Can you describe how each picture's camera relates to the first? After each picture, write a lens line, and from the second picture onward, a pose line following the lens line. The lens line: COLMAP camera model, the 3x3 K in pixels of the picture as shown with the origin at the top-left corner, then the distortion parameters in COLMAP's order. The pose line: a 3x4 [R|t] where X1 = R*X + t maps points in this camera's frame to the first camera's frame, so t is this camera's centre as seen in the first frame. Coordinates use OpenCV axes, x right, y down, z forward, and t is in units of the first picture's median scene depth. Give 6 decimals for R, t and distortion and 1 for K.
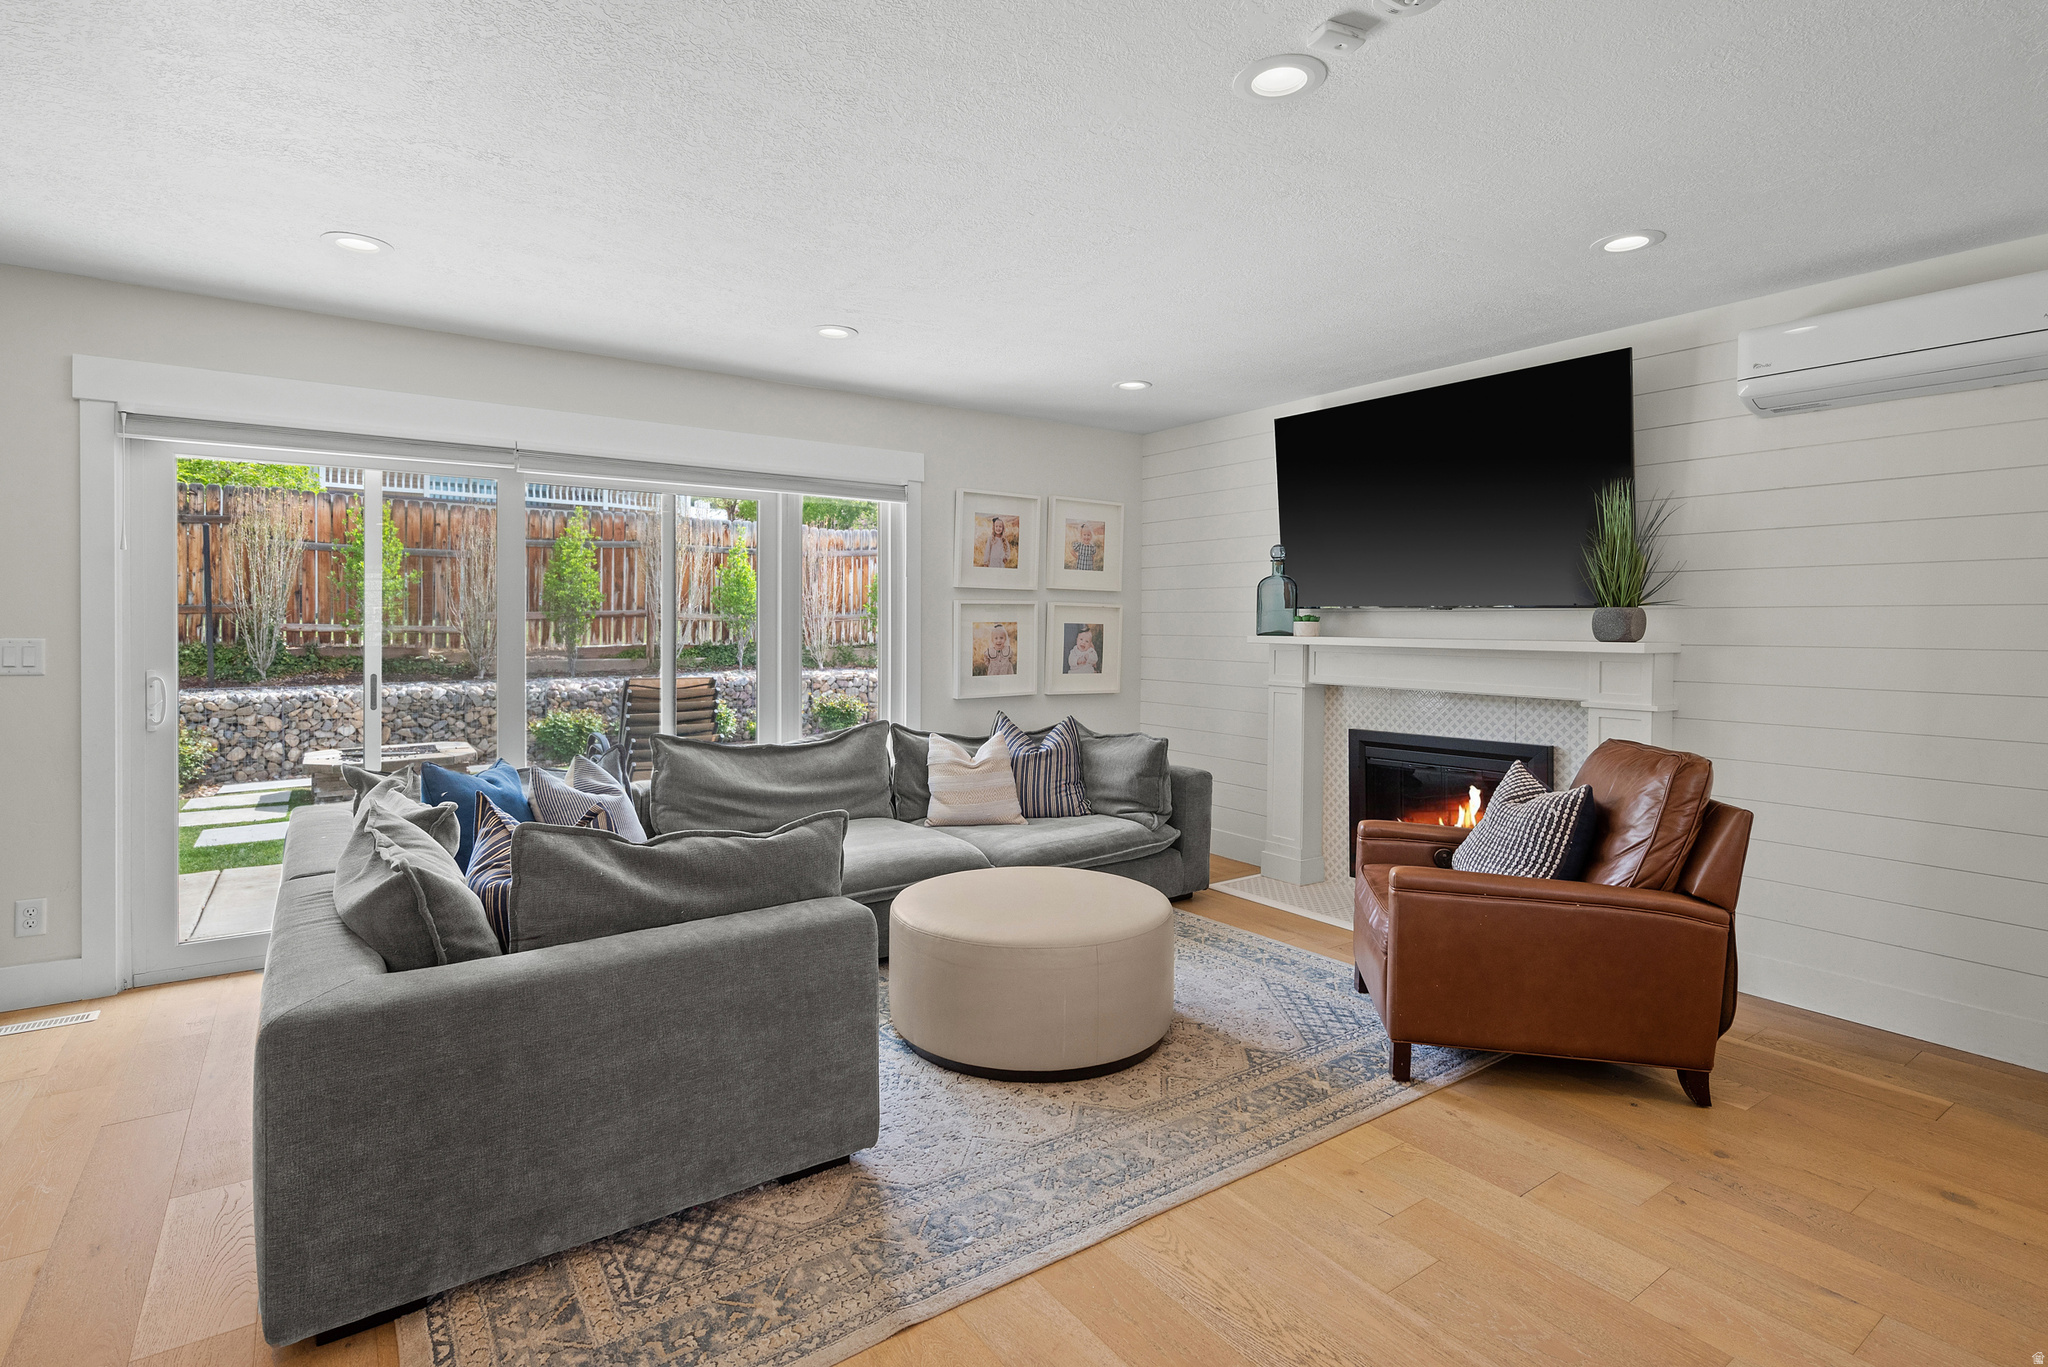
lens RADIAL K [[1003.2, 0, 1018.9], [0, 1003.2, 639.9], [0, 0, 1]] dist [0.000190, -0.000460]
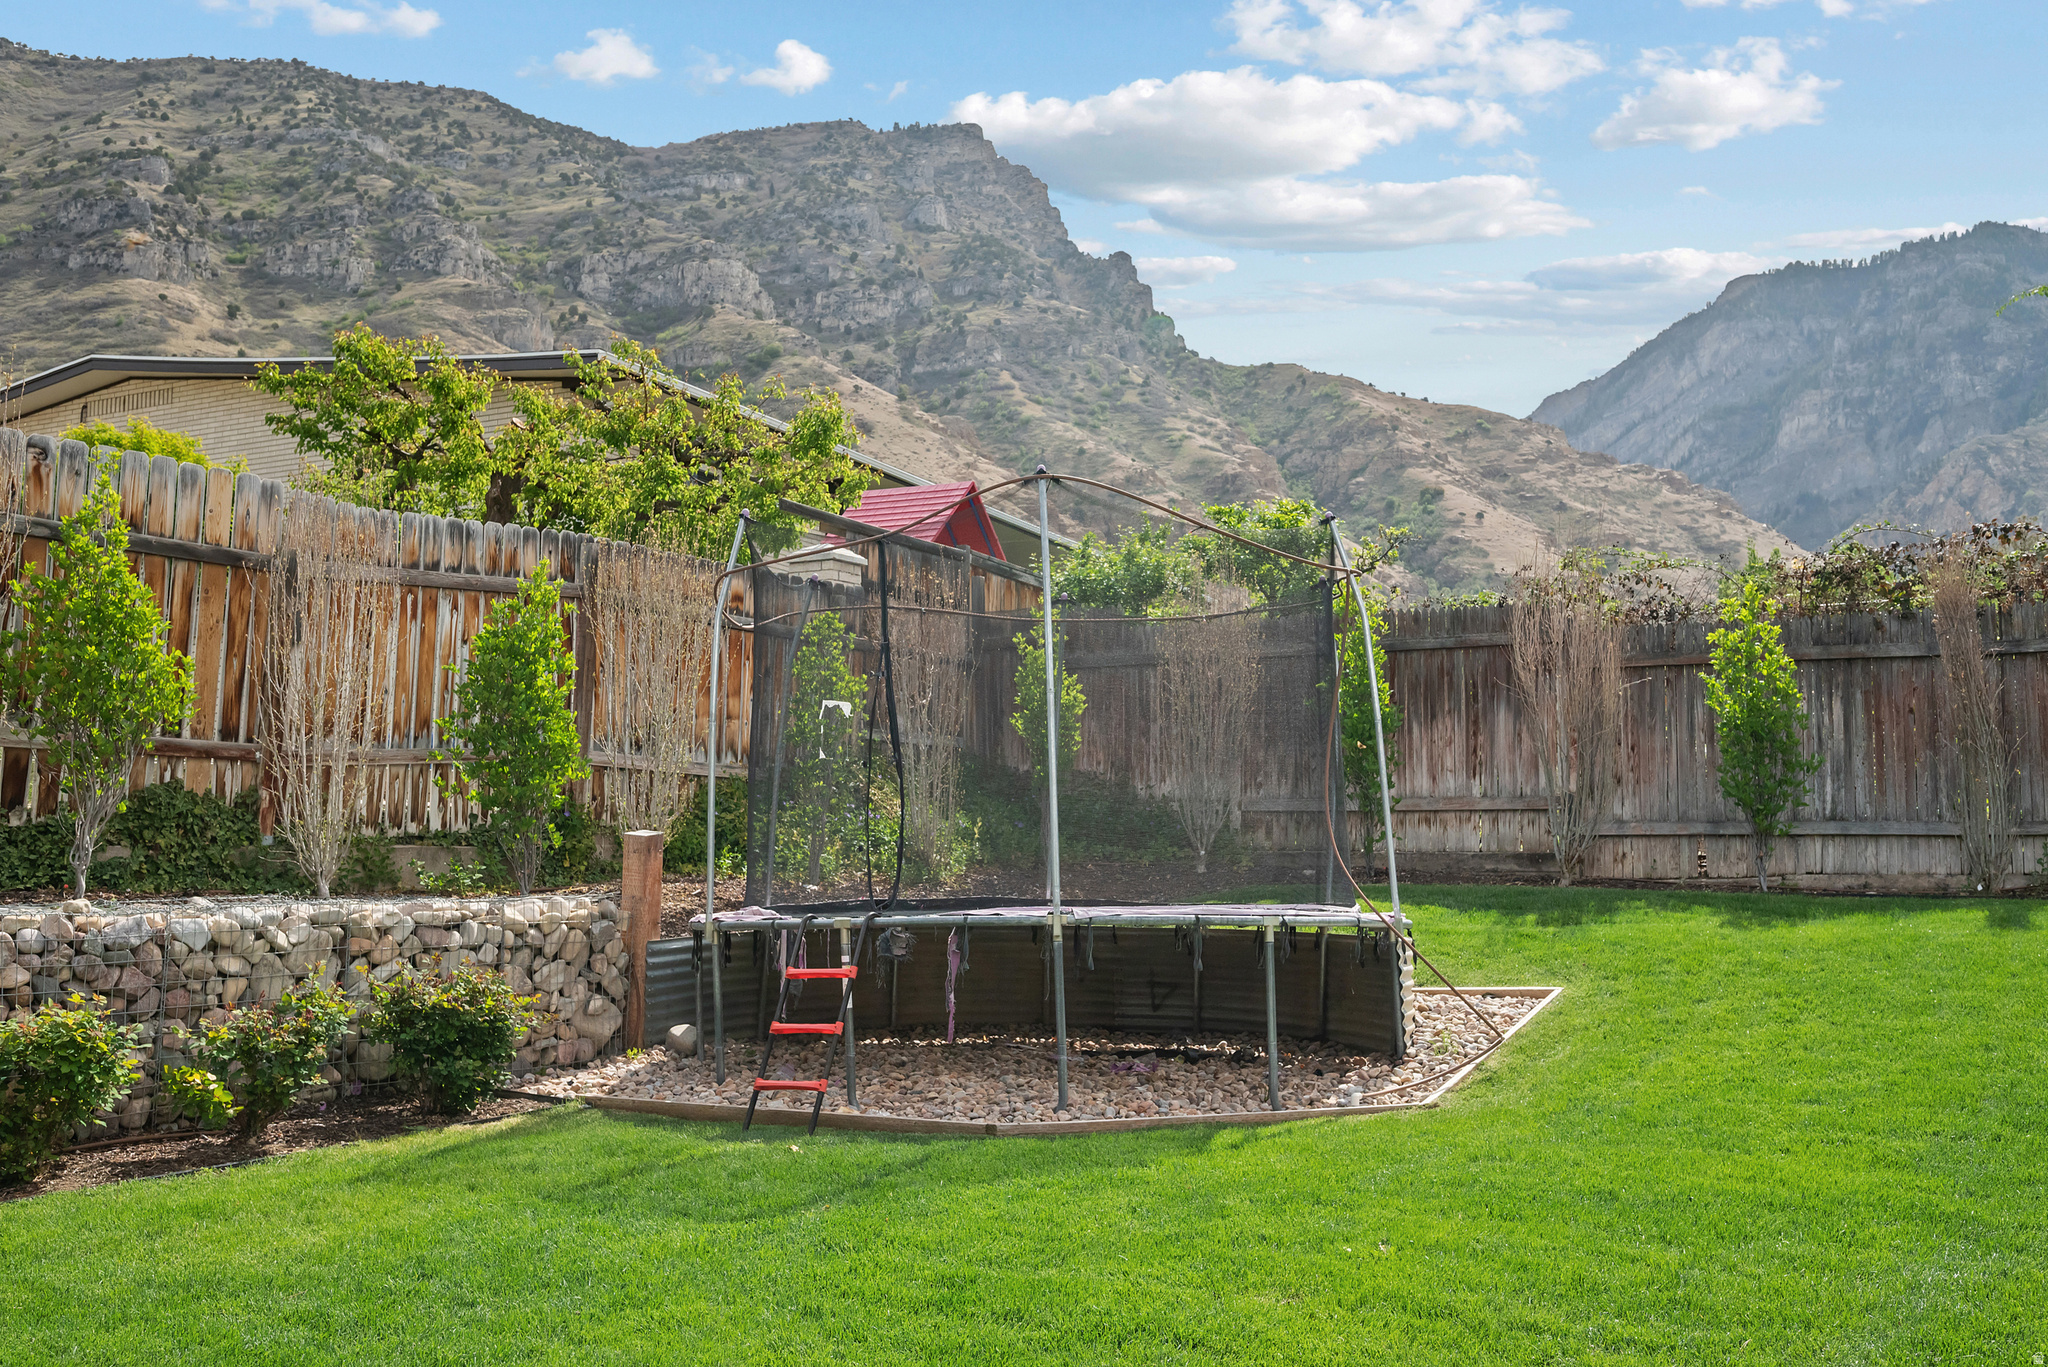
lens RADIAL K [[1766.1, 0, 1010.3], [0, 1766.1, 688.8], [0, 0, 1]] dist [0.005812, -0.004294]
pose [[0.930891, 0.031656, 0.363922, -0.529640], [0.010368, 0.993547, -0.112946, 0.073960], [-0.365149, 0.108914, 0.924556, 0.953214]]
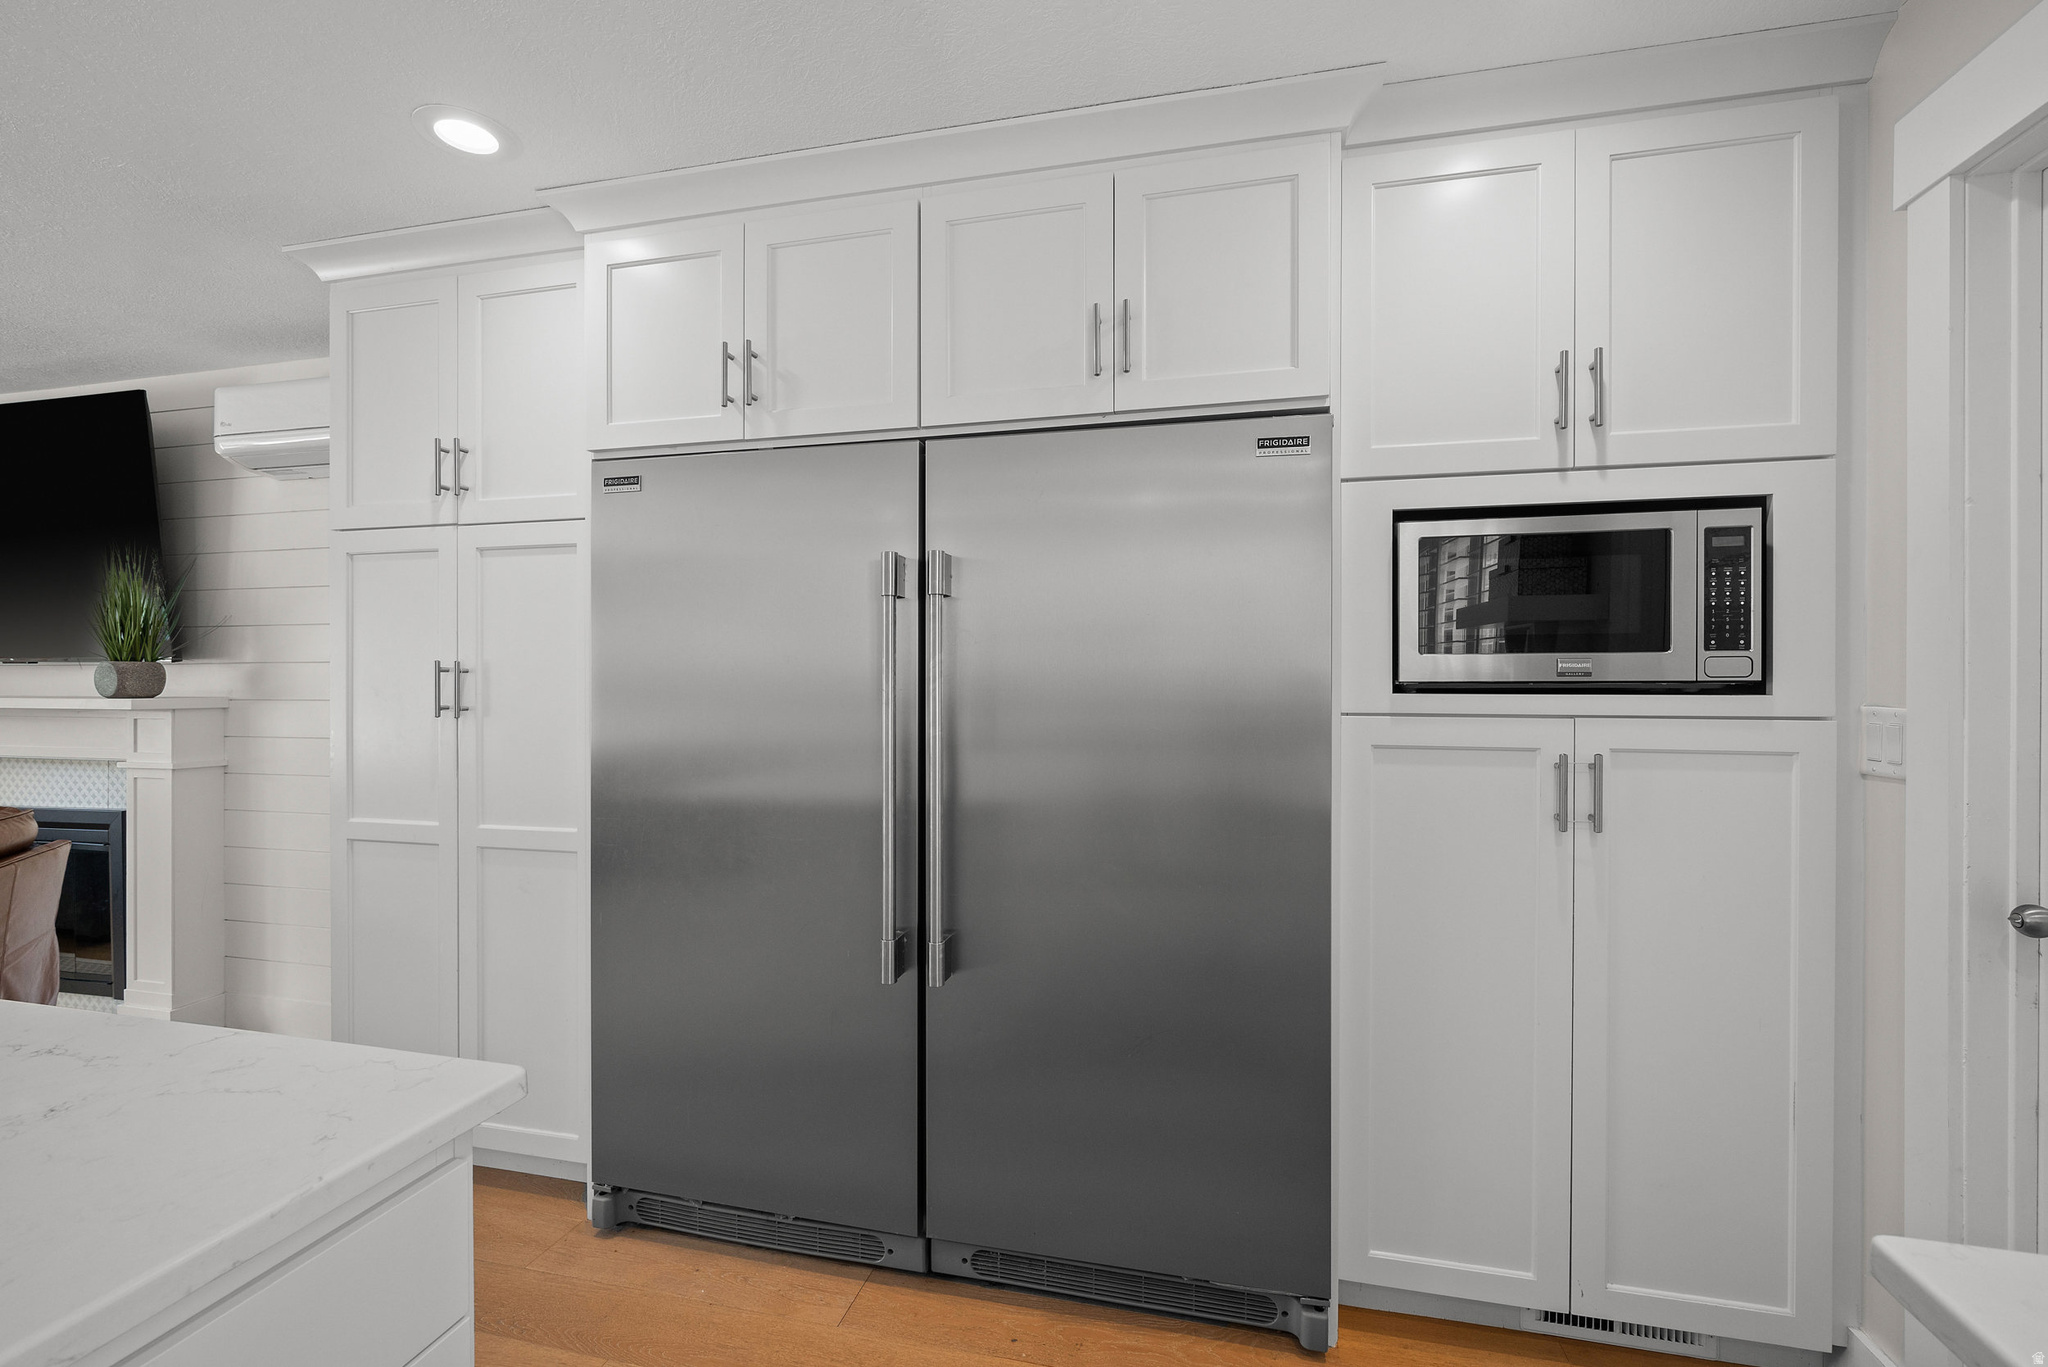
lens RADIAL K [[873.9, 0, 1013.0], [0, 873.9, 688.6], [0, 0, 1]] dist [-0.002009, 0.000257]
pose [[0.750869, -0.011436, 0.660352, 0.458448], [0.014716, 0.999892, 0.000583, 0.003652], [-0.660287, 0.009280, 0.750956, -0.117718]]
